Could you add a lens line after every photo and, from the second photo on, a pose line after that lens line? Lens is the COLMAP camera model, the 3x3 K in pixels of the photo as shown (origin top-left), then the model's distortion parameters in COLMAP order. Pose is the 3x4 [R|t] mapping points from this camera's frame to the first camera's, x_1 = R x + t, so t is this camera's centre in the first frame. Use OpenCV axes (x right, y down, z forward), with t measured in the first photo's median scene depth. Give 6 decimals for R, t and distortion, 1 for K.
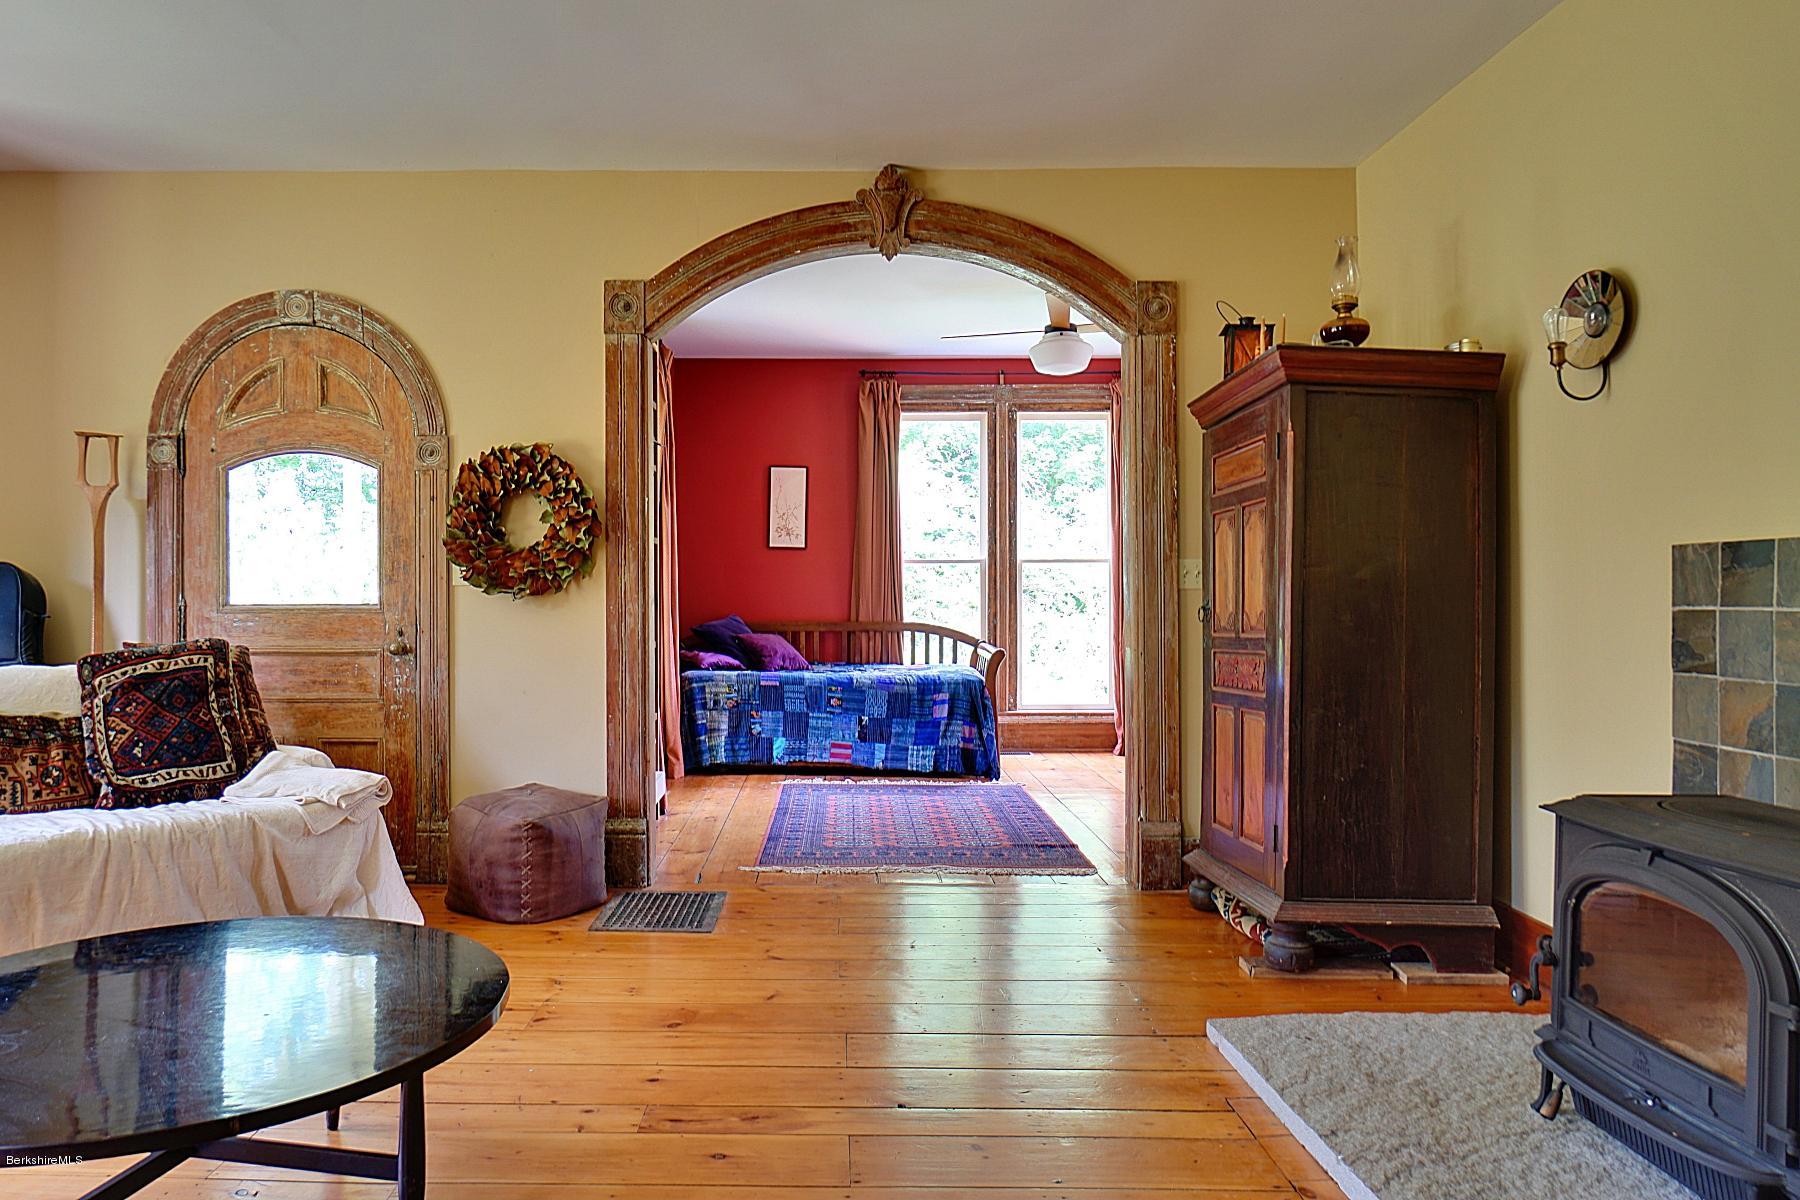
lens RADIAL K [[1016.7, 0, 899.8], [0, 1016.7, 567.6], [0, 0, 1]] dist [-0.056088, 0.035037]
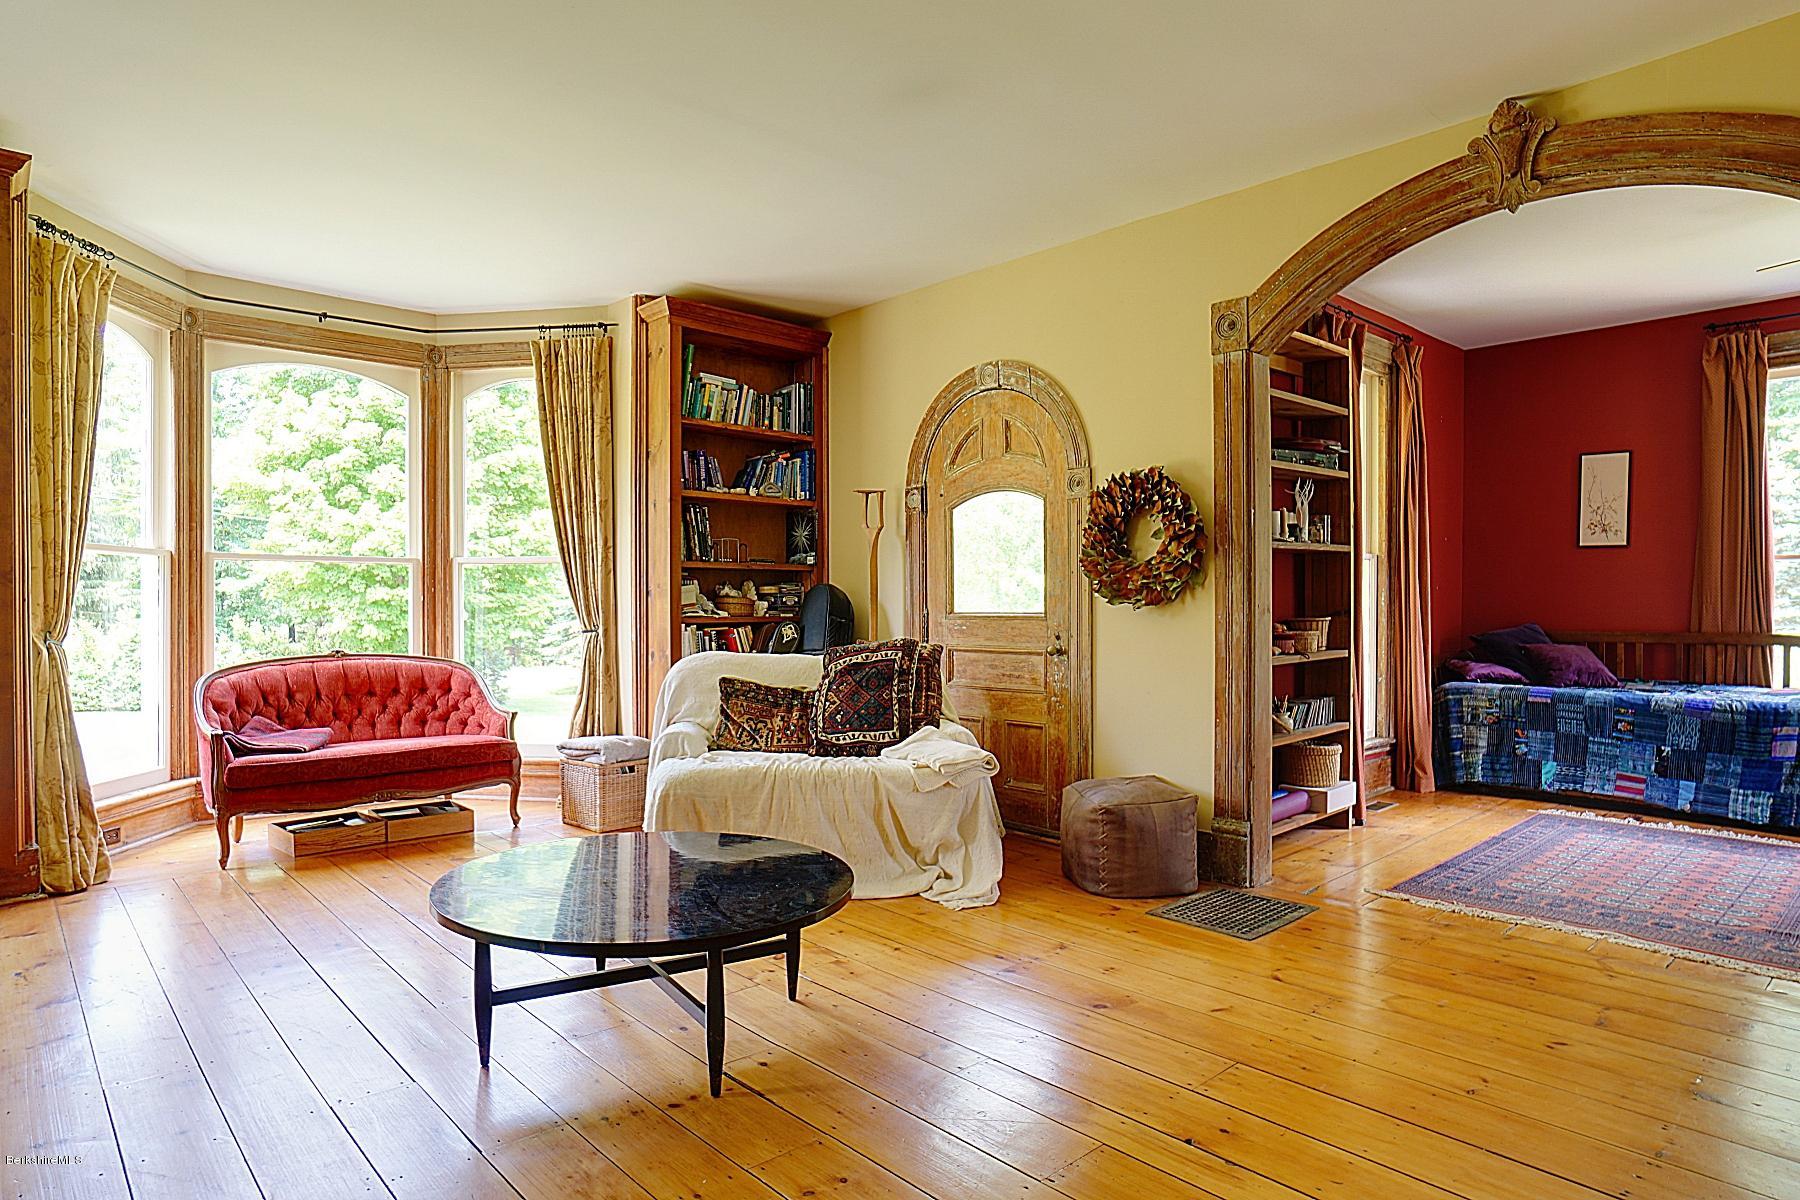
lens RADIAL K [[951.7, 0, 900.0], [0, 951.7, 600.0], [0, 0, 1]] dist [-0.042078, 0.013394]
pose [[0.717862, -0.005306, -0.696165, 0.155987], [0.022974, 0.999607, 0.016071, -0.001267], [0.695806, -0.027531, 0.717702, 0.063672]]
